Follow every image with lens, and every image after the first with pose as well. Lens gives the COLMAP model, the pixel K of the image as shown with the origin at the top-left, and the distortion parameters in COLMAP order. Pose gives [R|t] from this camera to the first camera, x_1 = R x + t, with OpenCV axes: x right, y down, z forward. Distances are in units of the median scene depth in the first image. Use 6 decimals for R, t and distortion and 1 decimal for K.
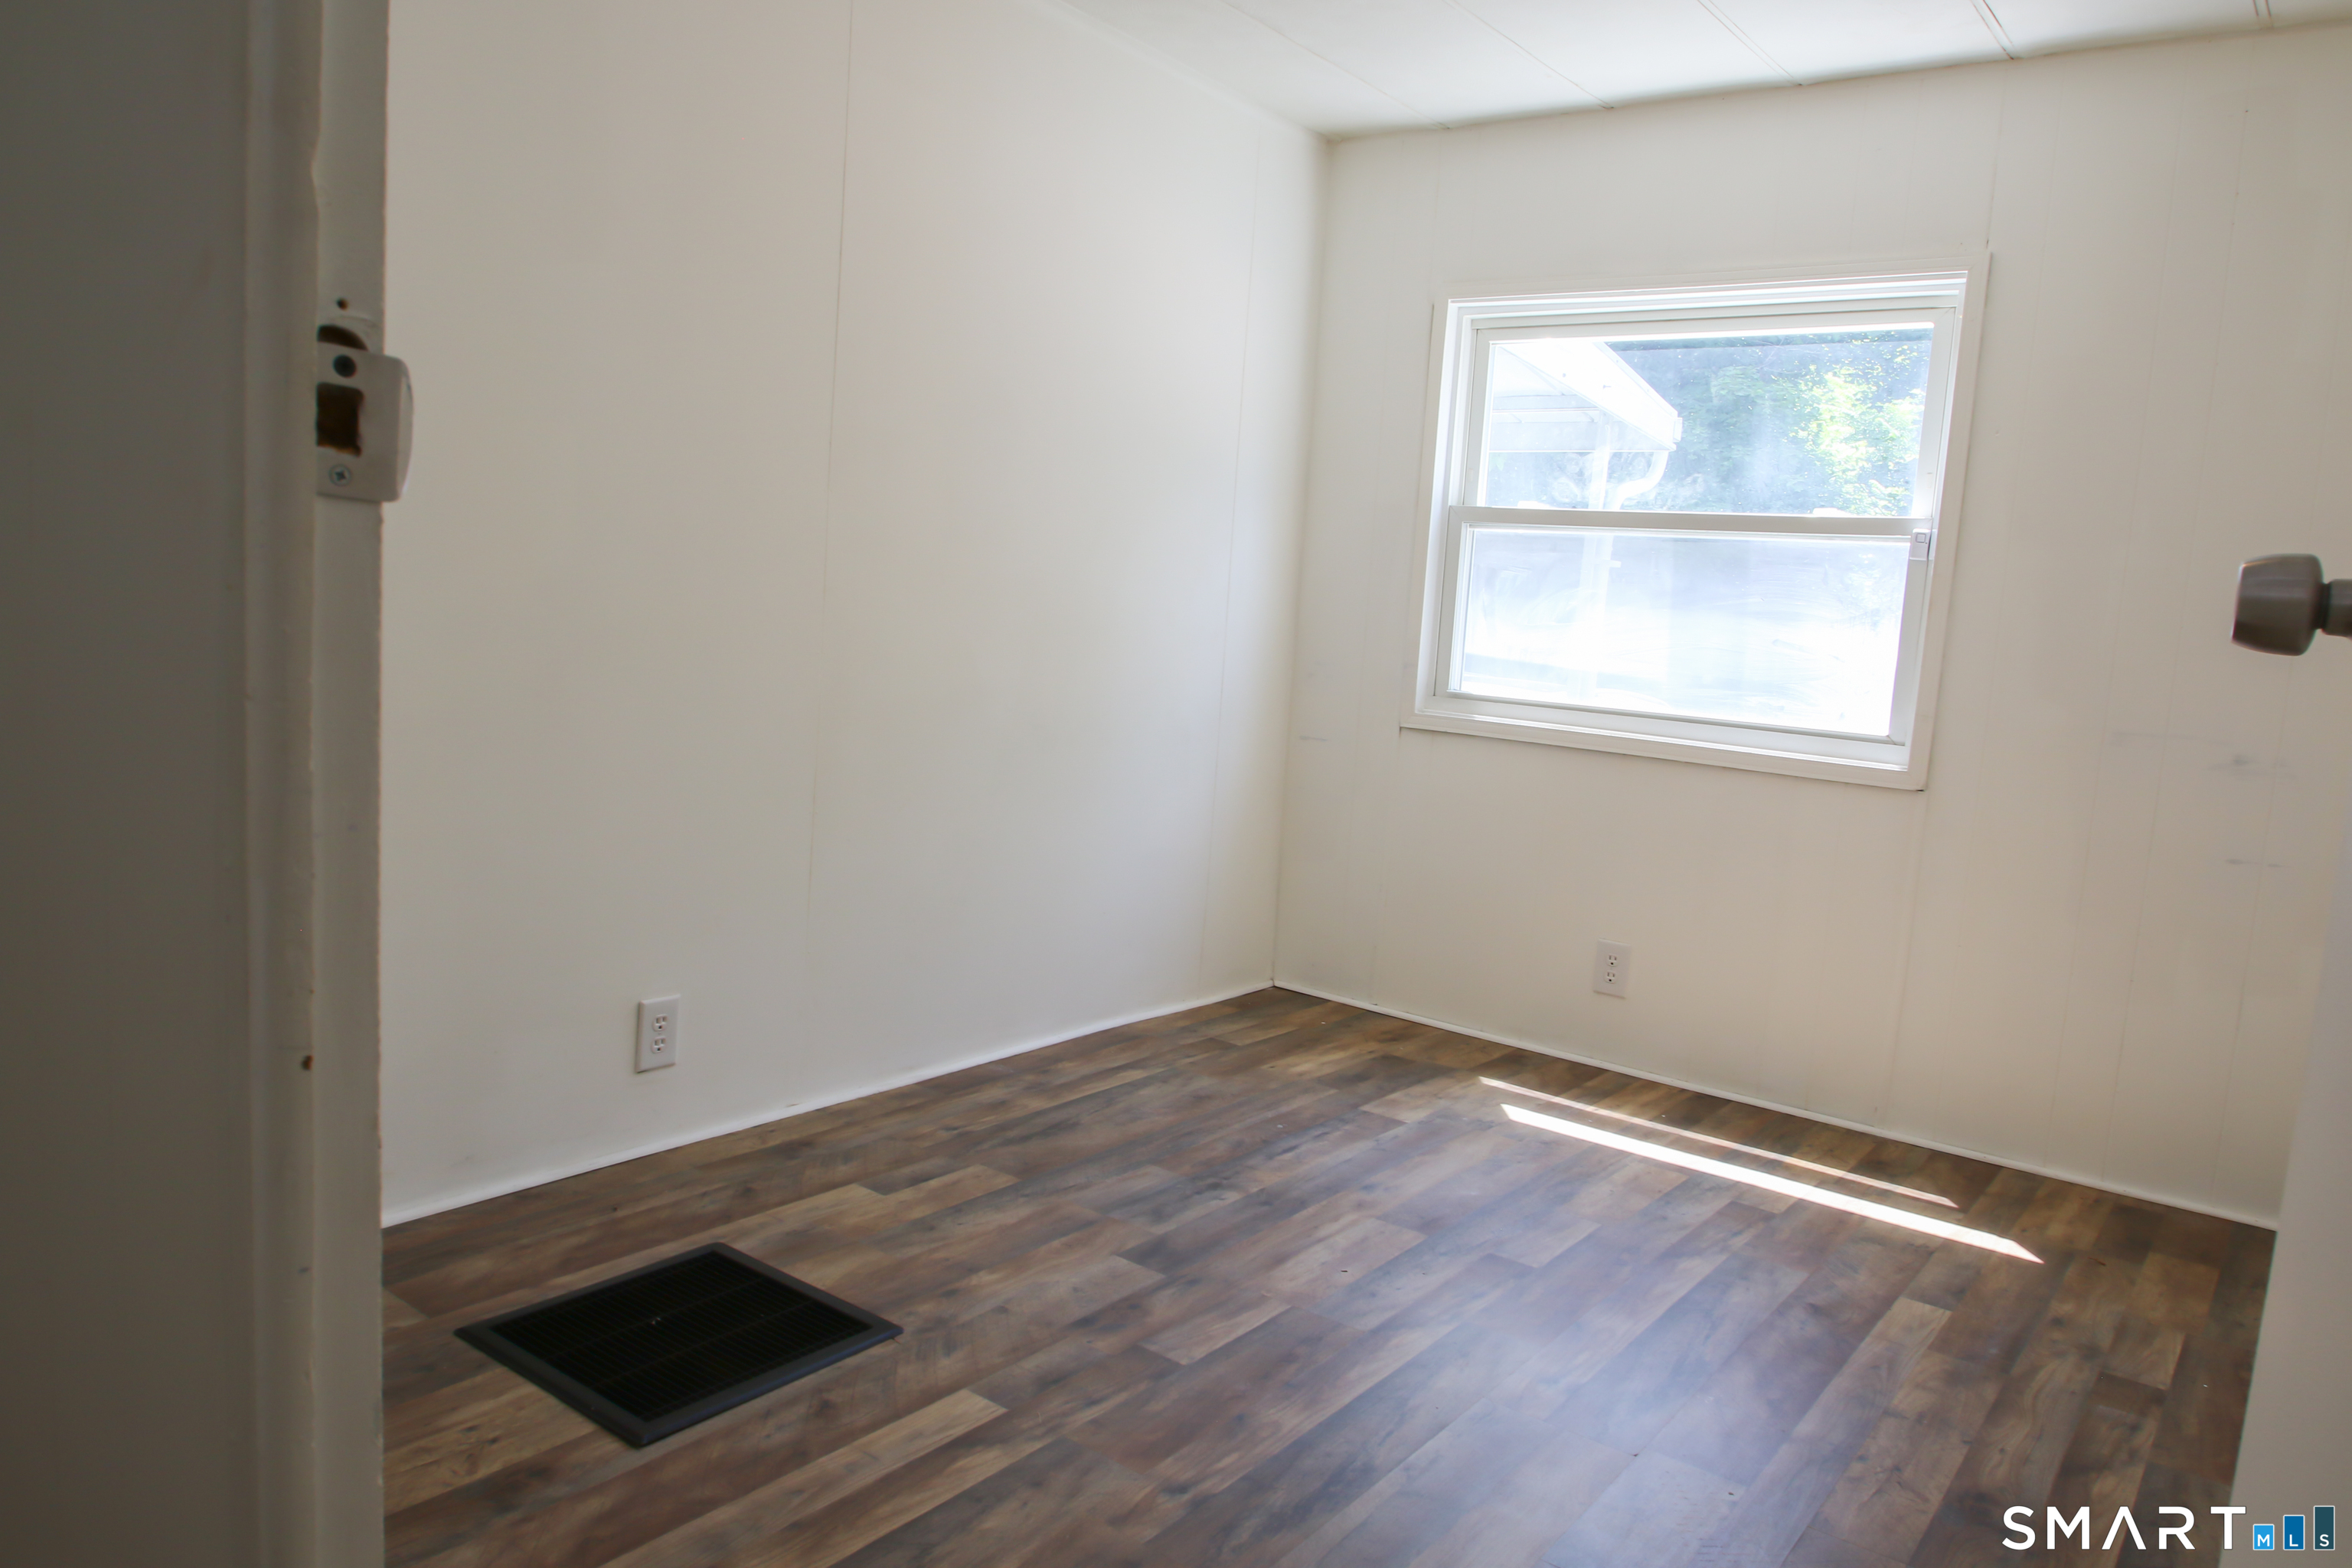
lens RADIAL K [[1565.5, 0, 1187.9], [0, 1565.5, 788.9], [0, 0, 1]] dist [-0.040185, 0.010952]
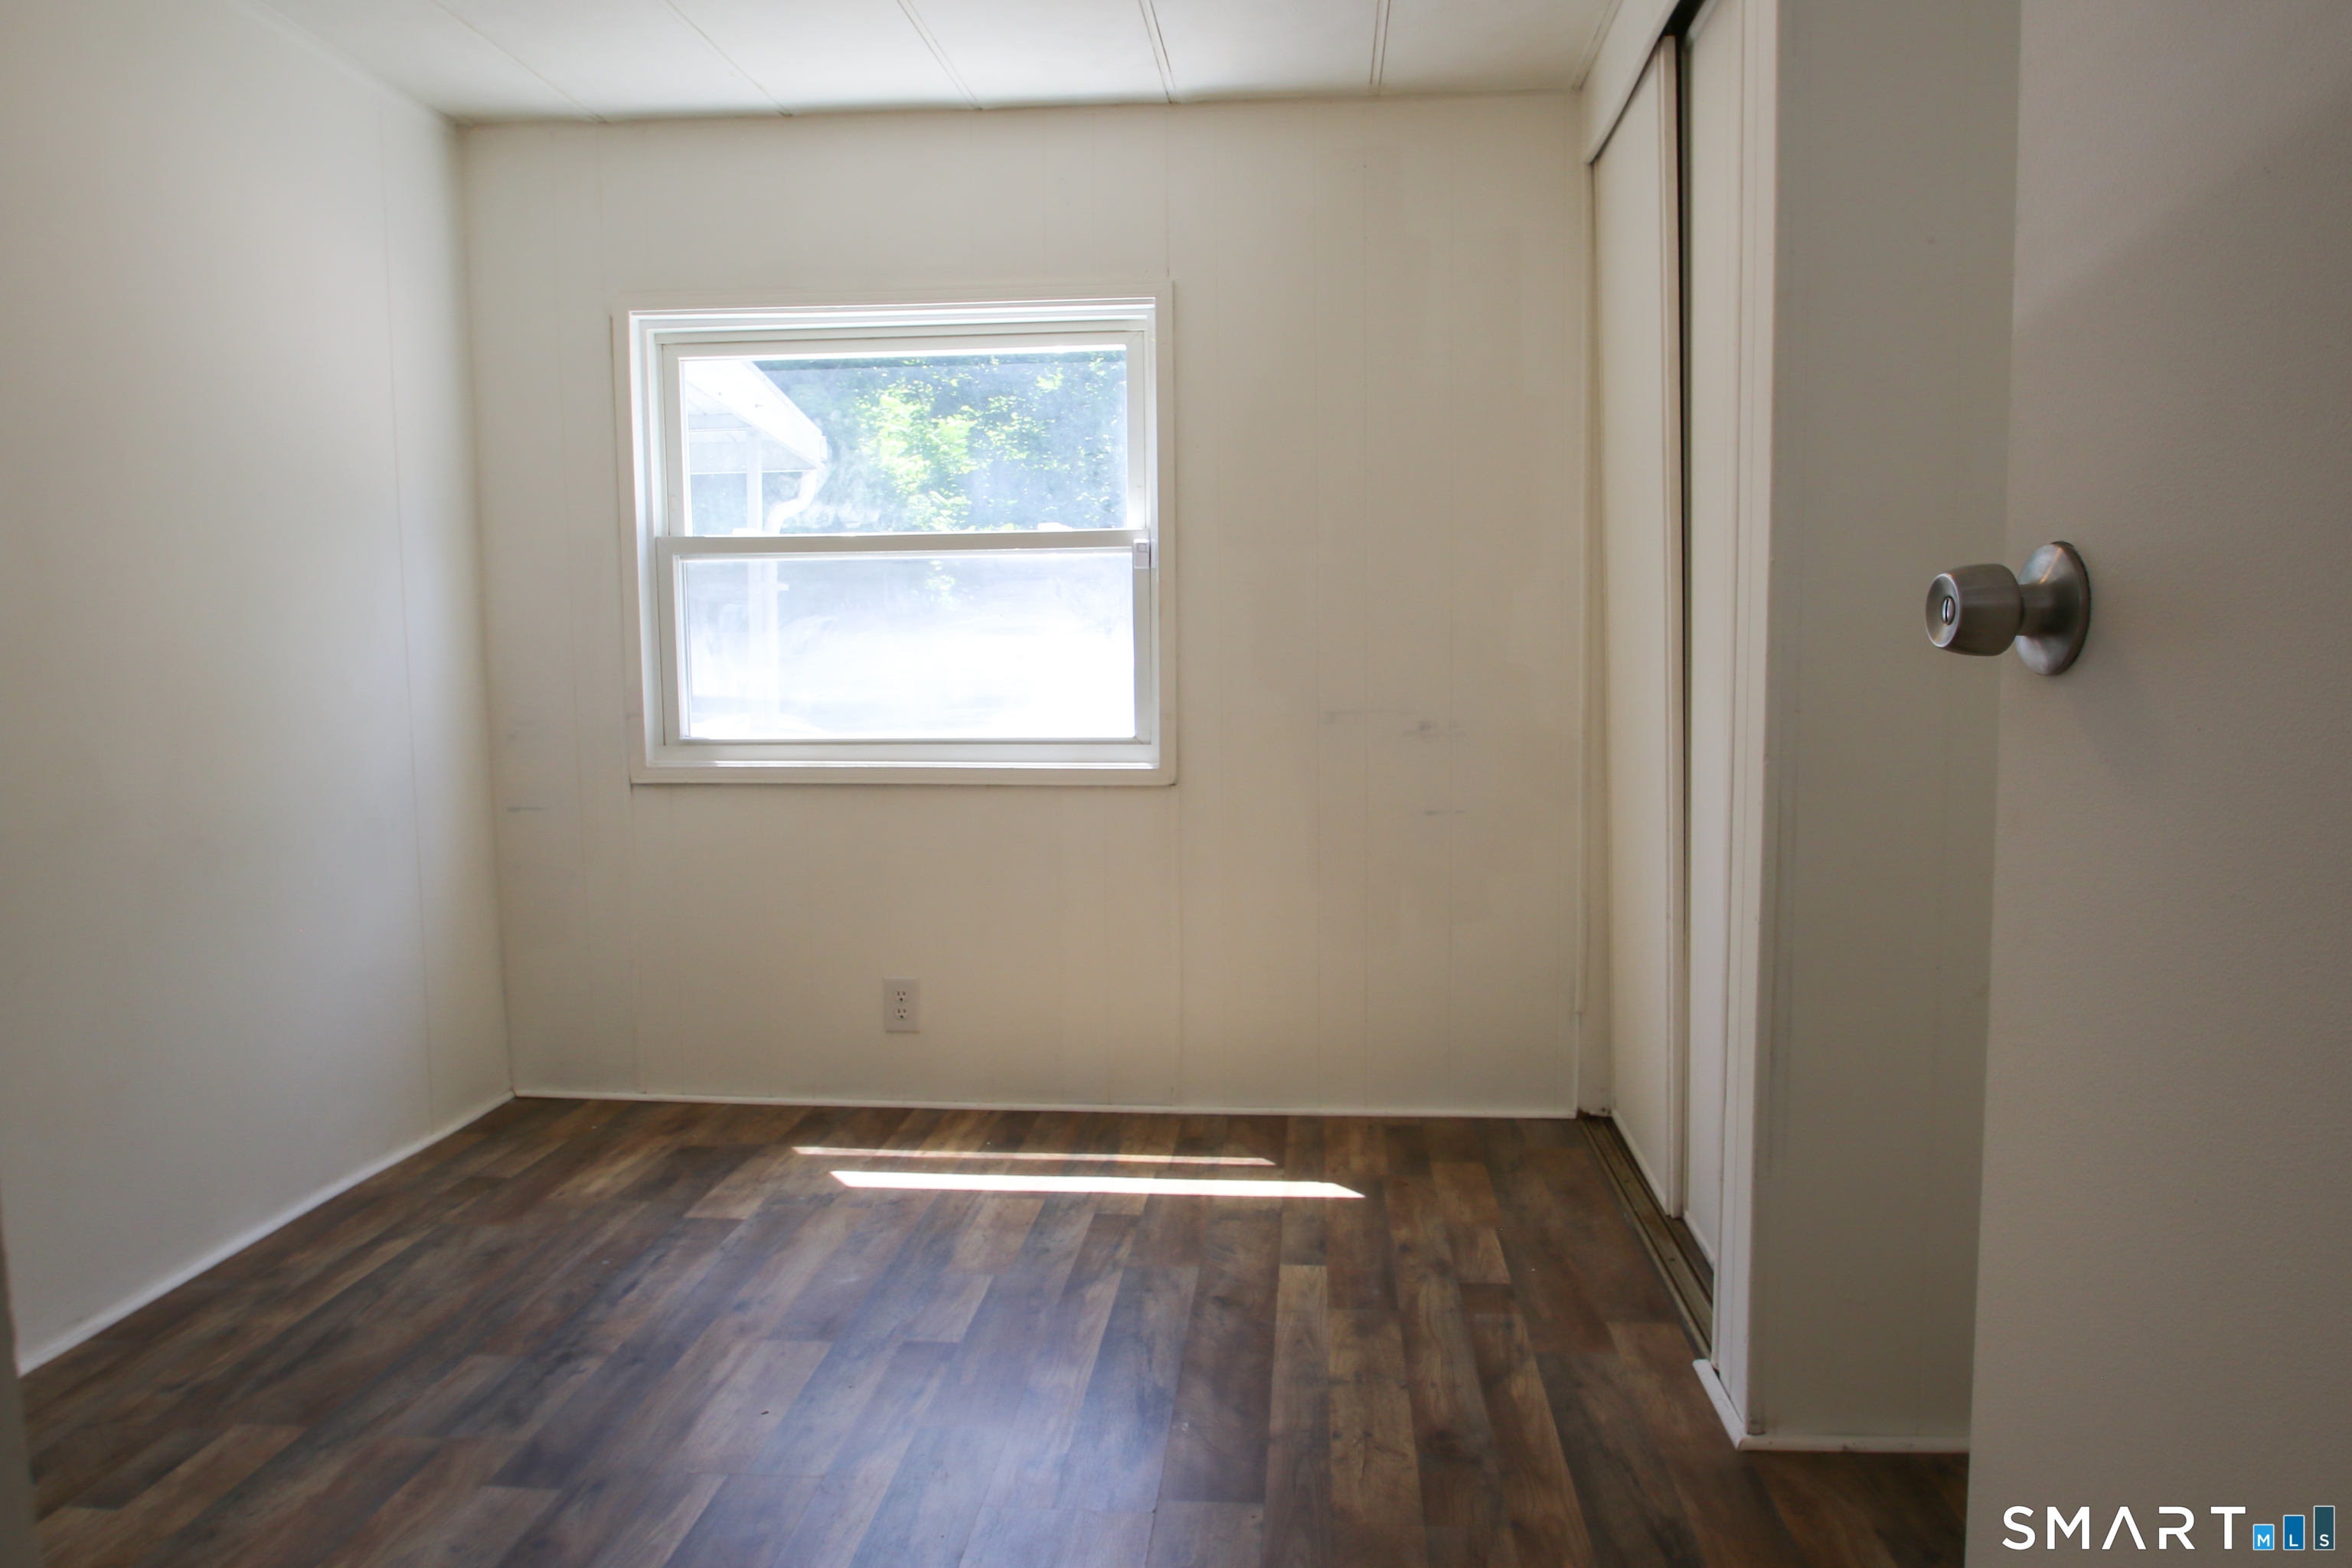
lens RADIAL K [[1565.5, 0, 1187.9], [0, 1565.5, 788.9], [0, 0, 1]] dist [-0.040185, 0.010952]
pose [[0.838811, -0.123889, 0.530140, -0.093572], [0.129745, 0.991197, 0.026347, -0.024358], [-0.528737, 0.046683, 0.847501, 0.091878]]
